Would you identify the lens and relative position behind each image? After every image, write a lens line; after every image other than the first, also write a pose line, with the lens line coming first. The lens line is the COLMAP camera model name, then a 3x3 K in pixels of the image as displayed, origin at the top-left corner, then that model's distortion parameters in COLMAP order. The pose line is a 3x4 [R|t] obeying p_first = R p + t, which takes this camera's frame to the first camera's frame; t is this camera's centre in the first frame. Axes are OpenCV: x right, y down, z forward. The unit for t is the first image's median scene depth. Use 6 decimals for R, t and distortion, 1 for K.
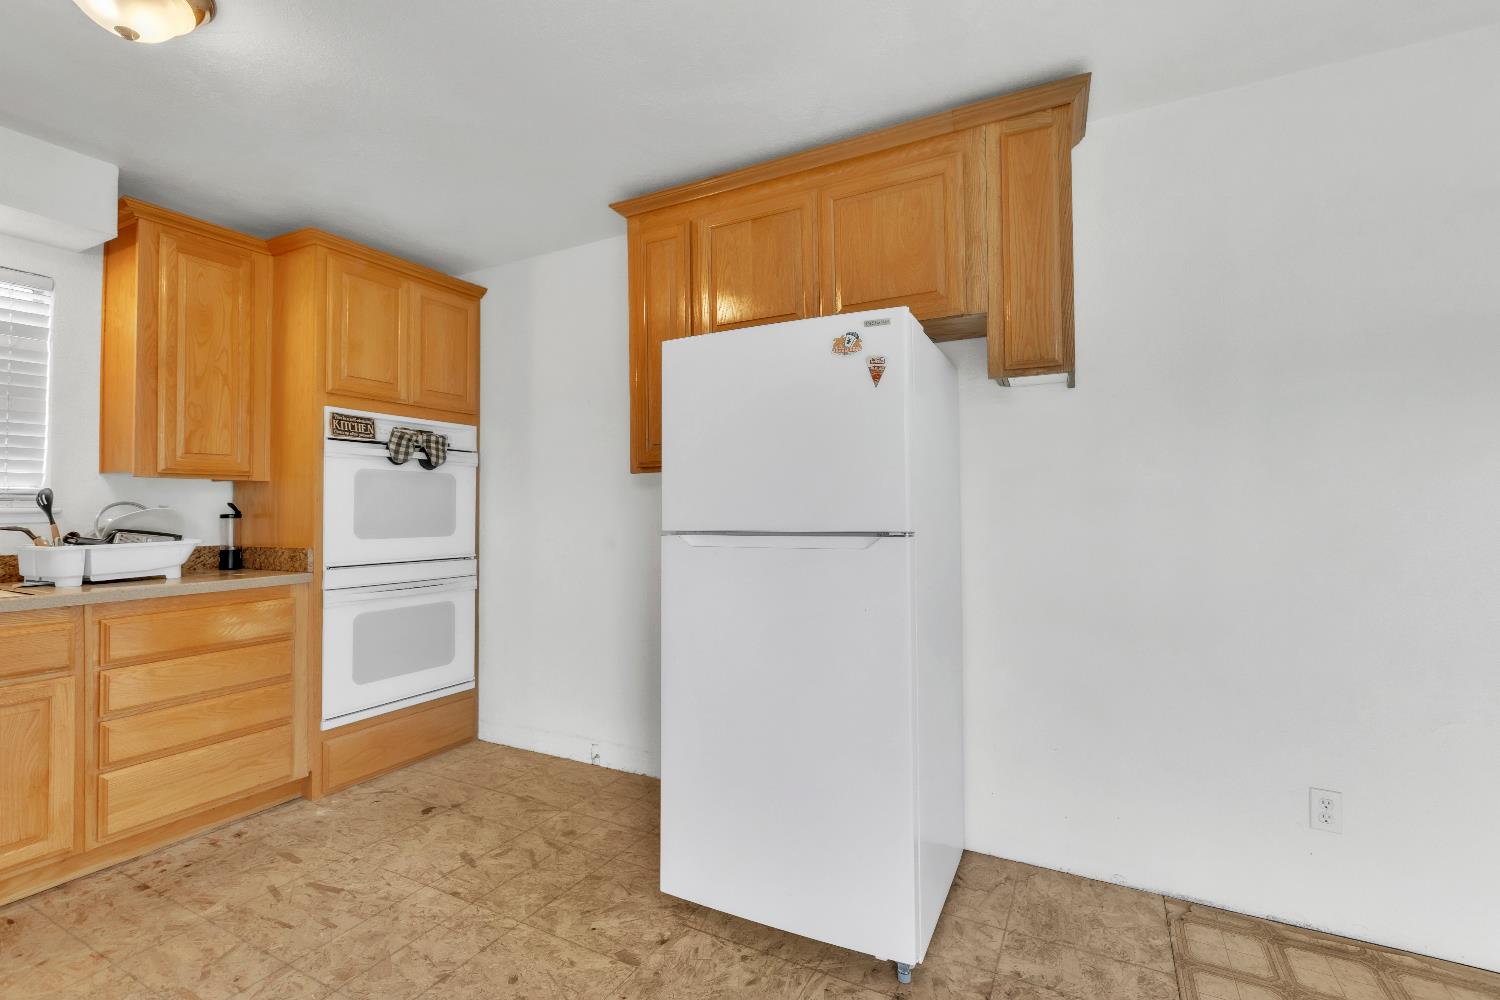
lens RADIAL K [[672.3, 0, 746.4], [0, 672.3, 499.9], [0, 0, 1]] dist [-0.001559, 0.000073]
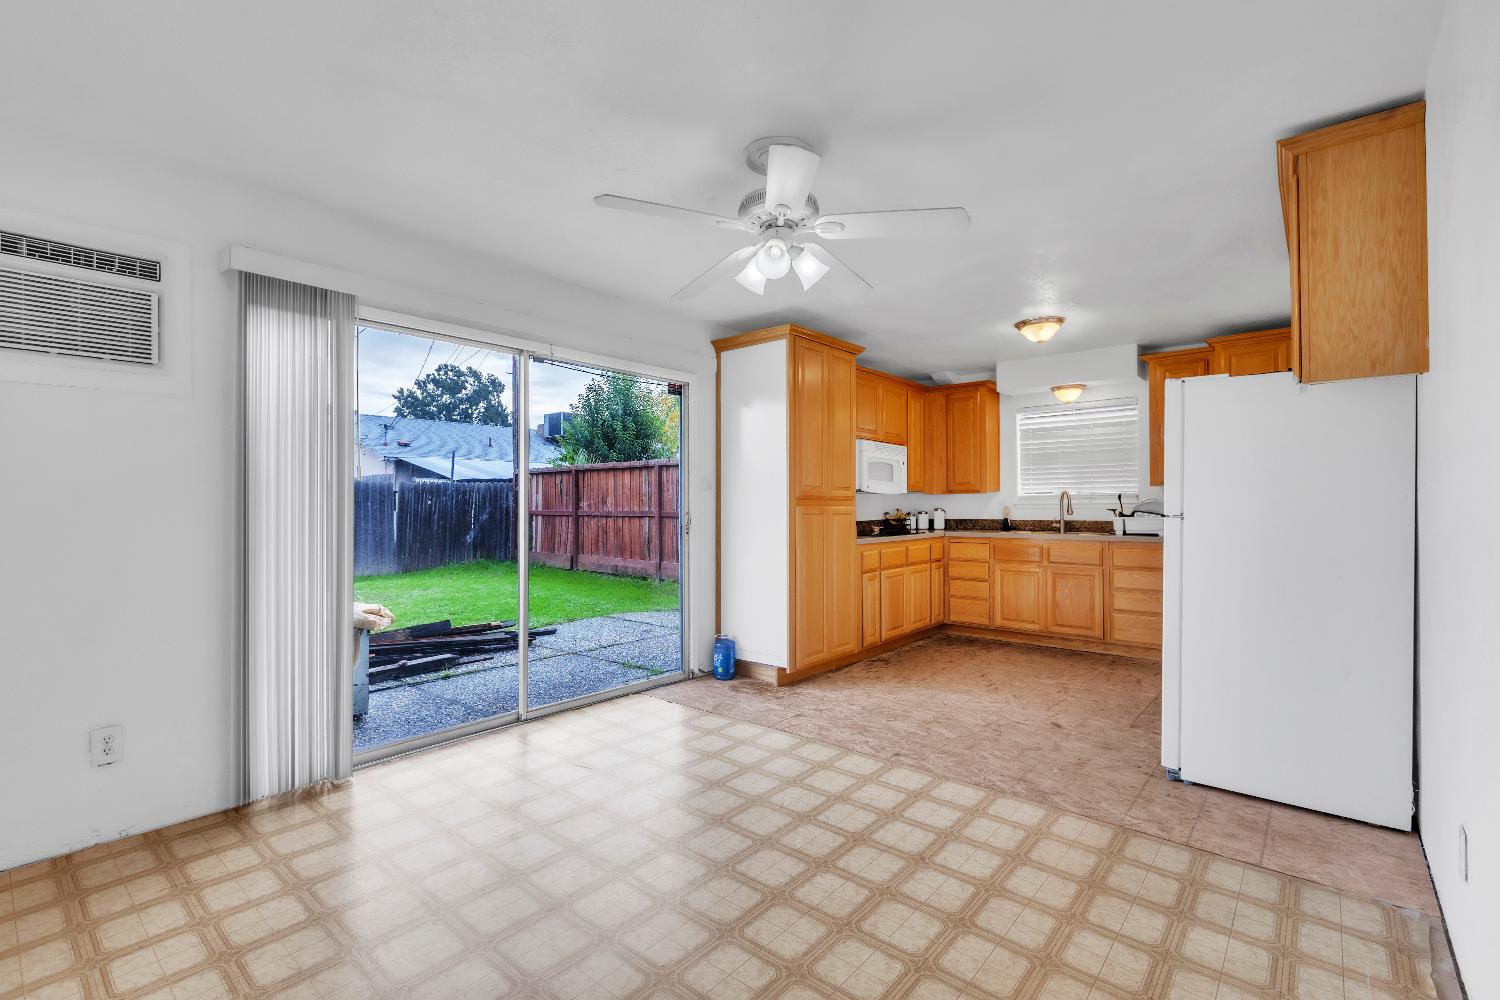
lens RADIAL K [[672.3, 0, 739.6], [0, 672.3, 497.0], [0, 0, 1]] dist [-0.001559, 0.000073]
pose [[-0.210650, 0.005682, -0.977545, 1.592828], [0.020969, 0.999779, 0.001293, -0.032106], [0.977337, -0.020226, -0.210722, 0.212141]]
